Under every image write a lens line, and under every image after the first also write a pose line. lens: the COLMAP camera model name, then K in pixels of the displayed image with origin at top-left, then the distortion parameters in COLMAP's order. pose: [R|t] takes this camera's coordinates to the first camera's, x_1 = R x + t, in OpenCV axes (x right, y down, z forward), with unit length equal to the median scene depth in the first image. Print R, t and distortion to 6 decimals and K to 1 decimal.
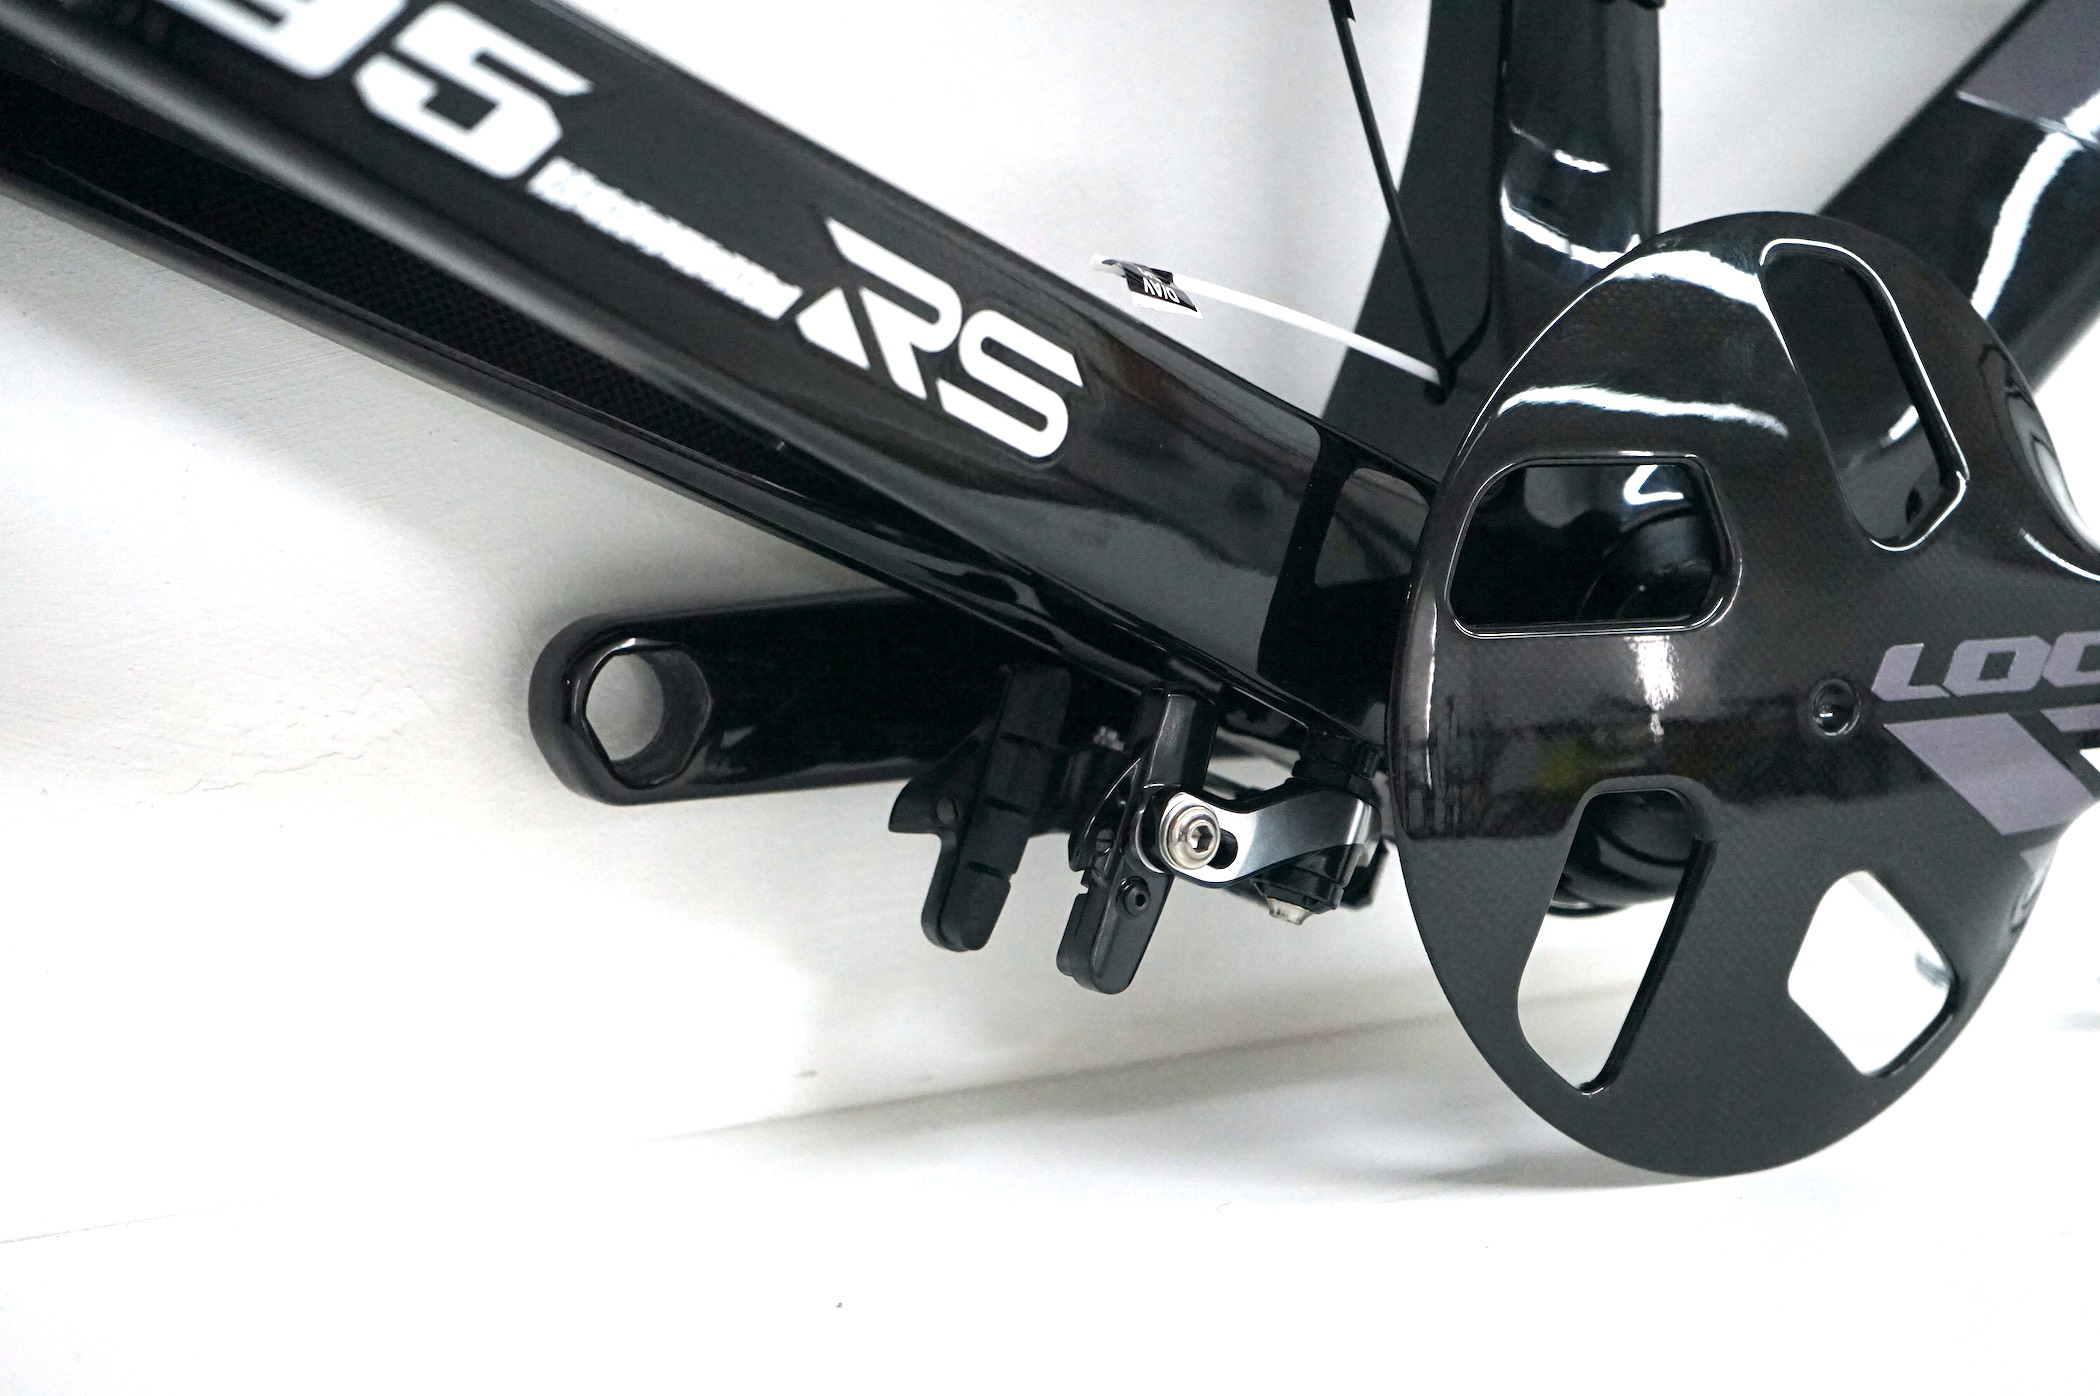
lens RADIAL K [[3568.2, 0, 1050.0], [0, 3568.2, 698.0], [0, 0, 1]] dist [-0.057275, -0.074940]
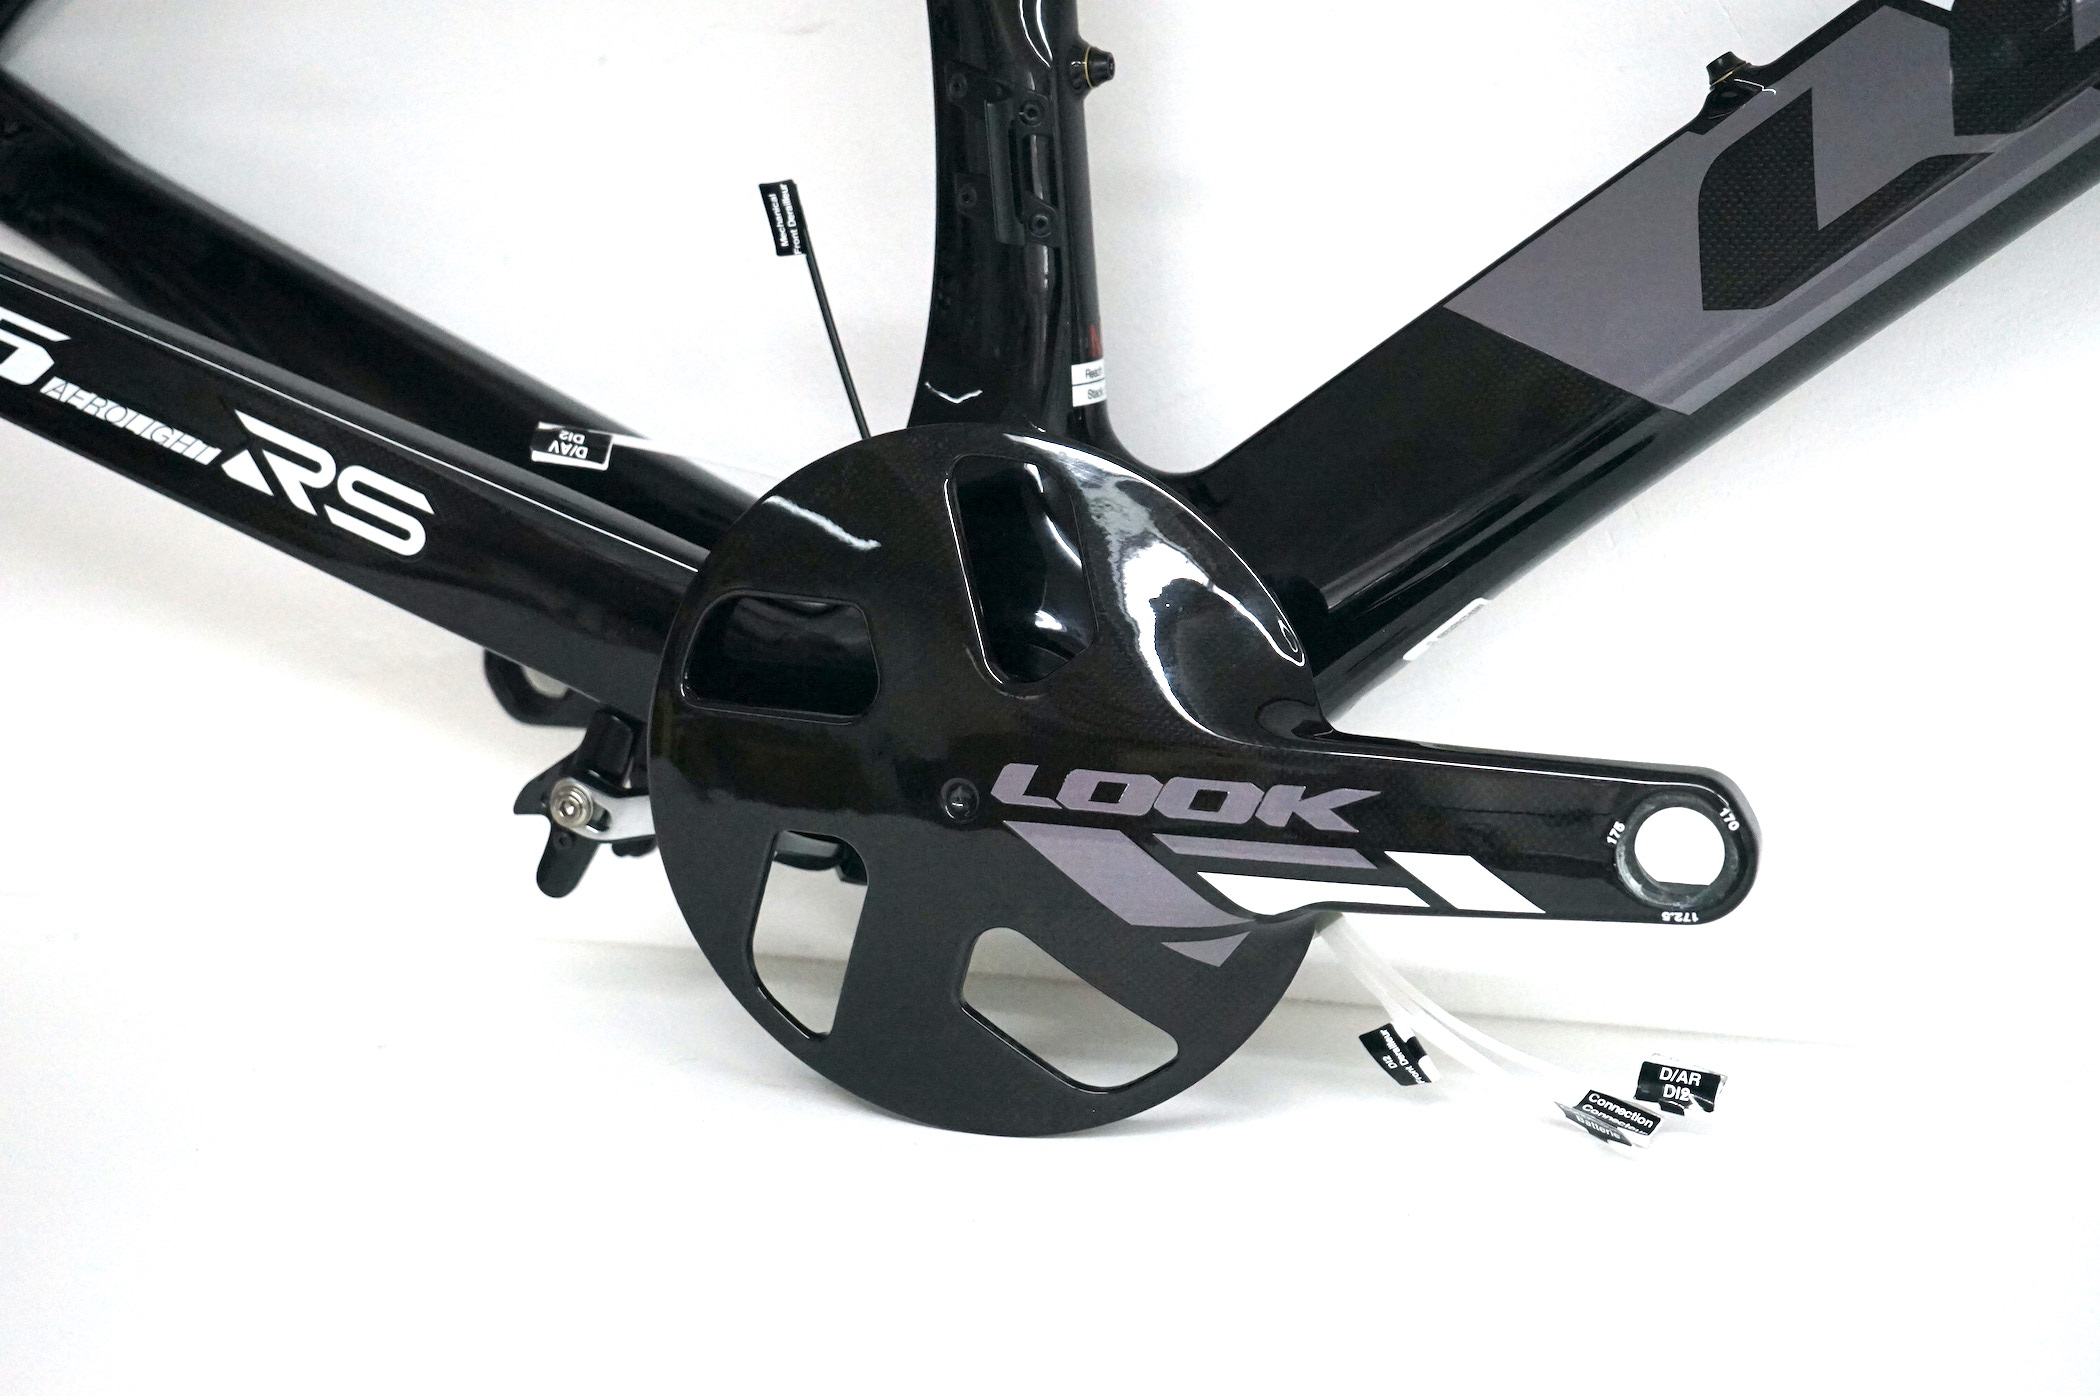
lens RADIAL K [[3818.9, 0, 1050.0], [0, 3818.9, 698.0], [0, 0, 1]] dist [-0.057386, 0.106089]
pose [[0.610020, 0.156458, -0.776786, 1.424657], [-0.090516, 0.987655, 0.127847, -0.234181], [0.787199, -0.007678, 0.616651, 0.152315]]
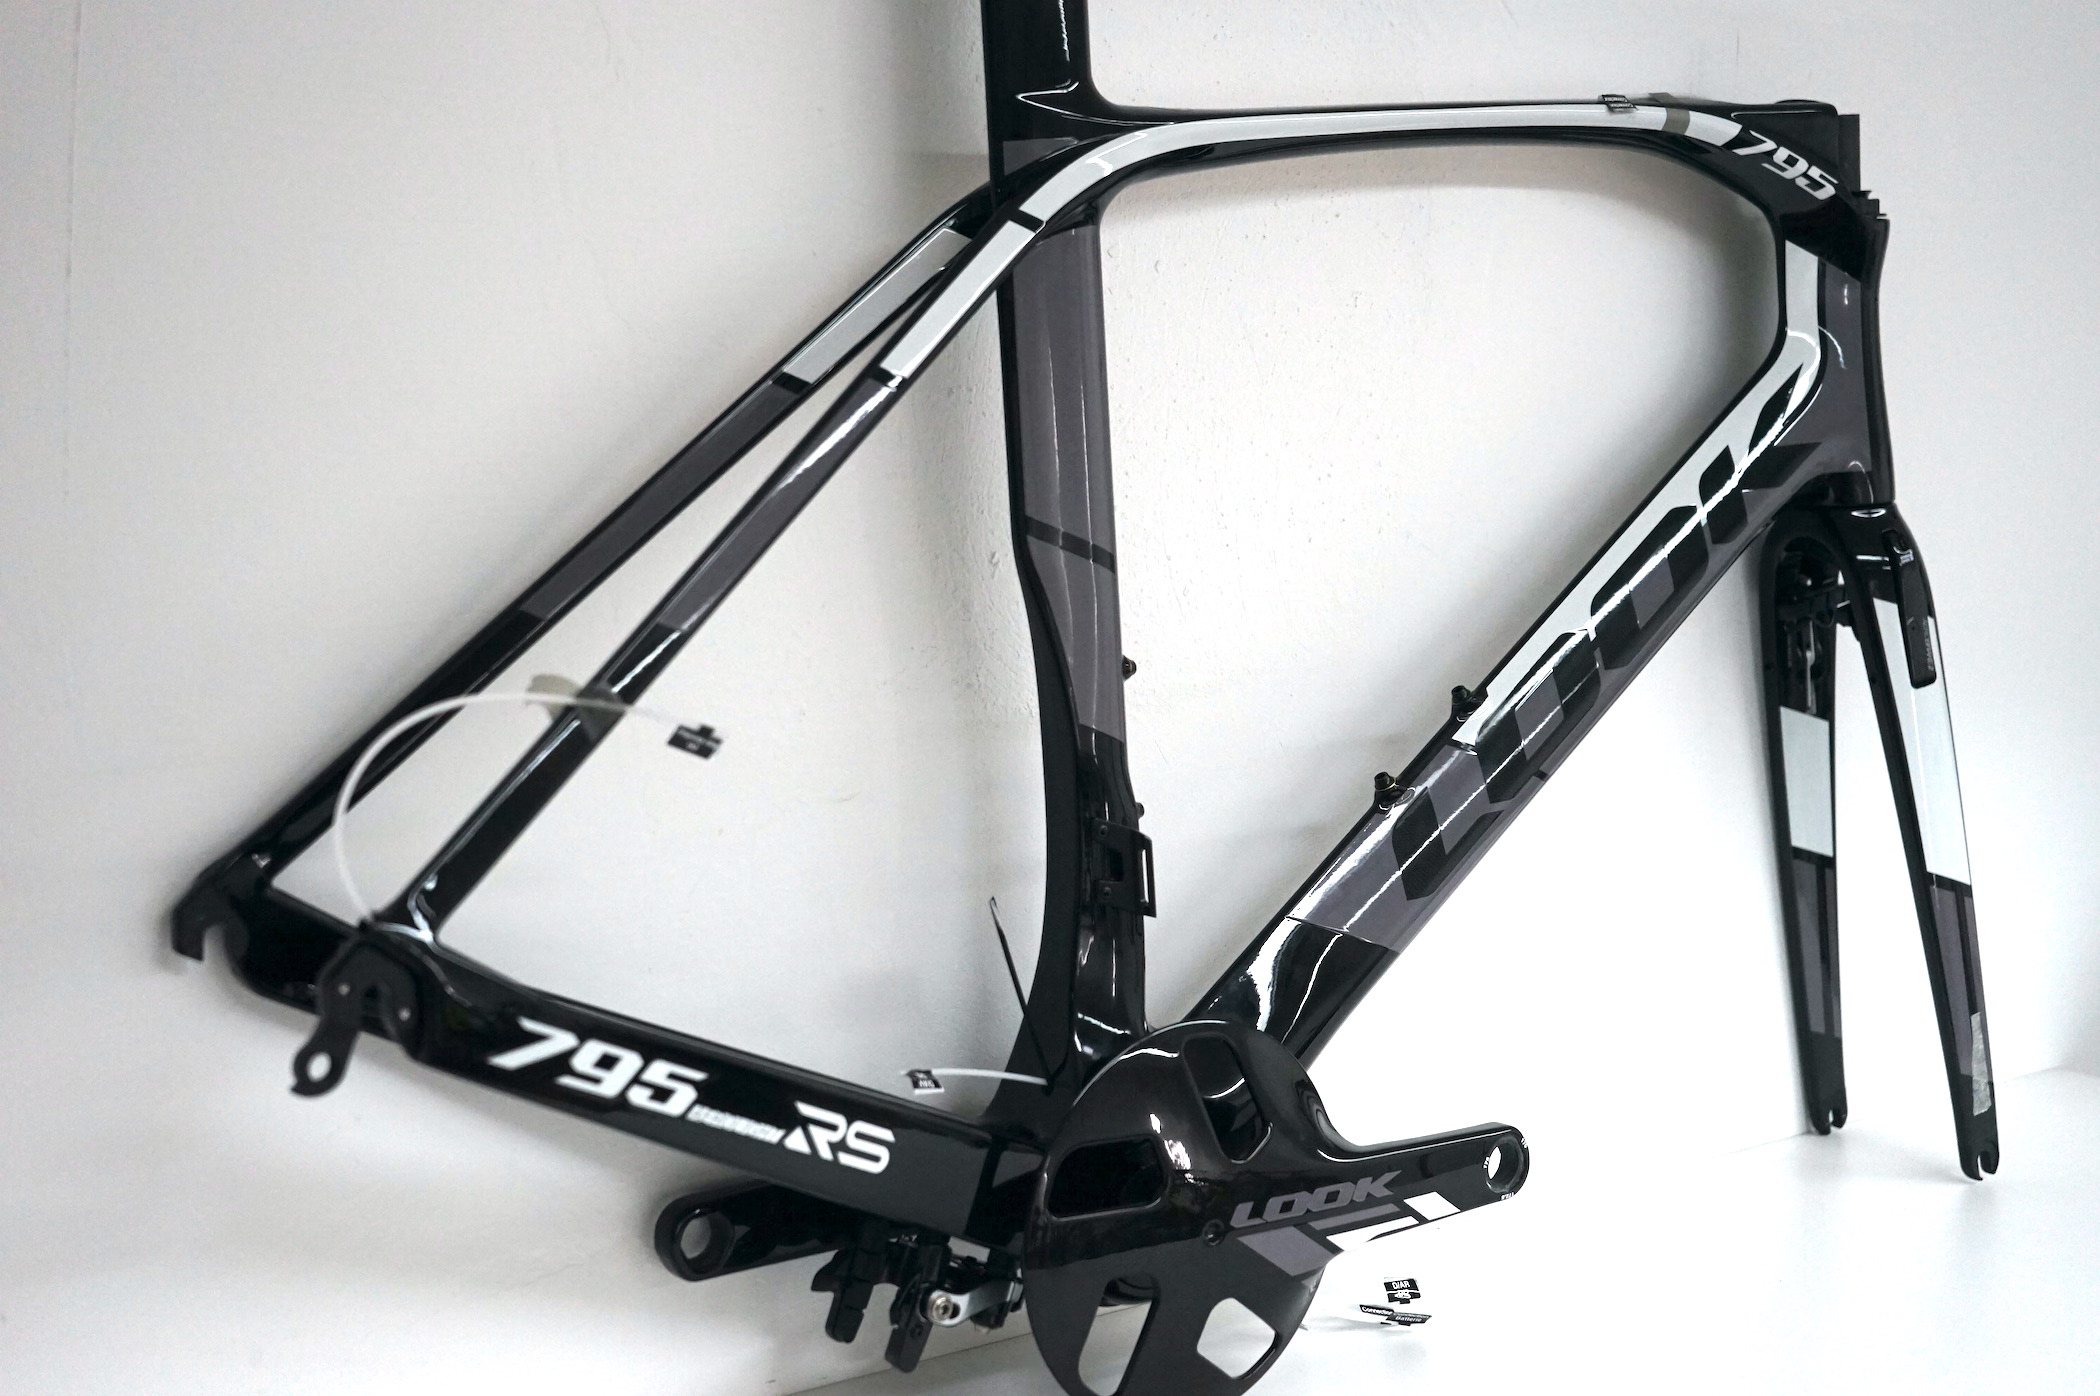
lens RADIAL K [[2745.1, 0, 1050.0], [0, 2745.1, 698.0], [0, 0, 1]] dist [0.006061, 0.005961]
pose [[0.997328, -0.006005, 0.072807, -0.019160], [0.007260, 0.999829, -0.016986, -0.340360], [-0.072692, 0.017469, 0.997201, -0.859697]]
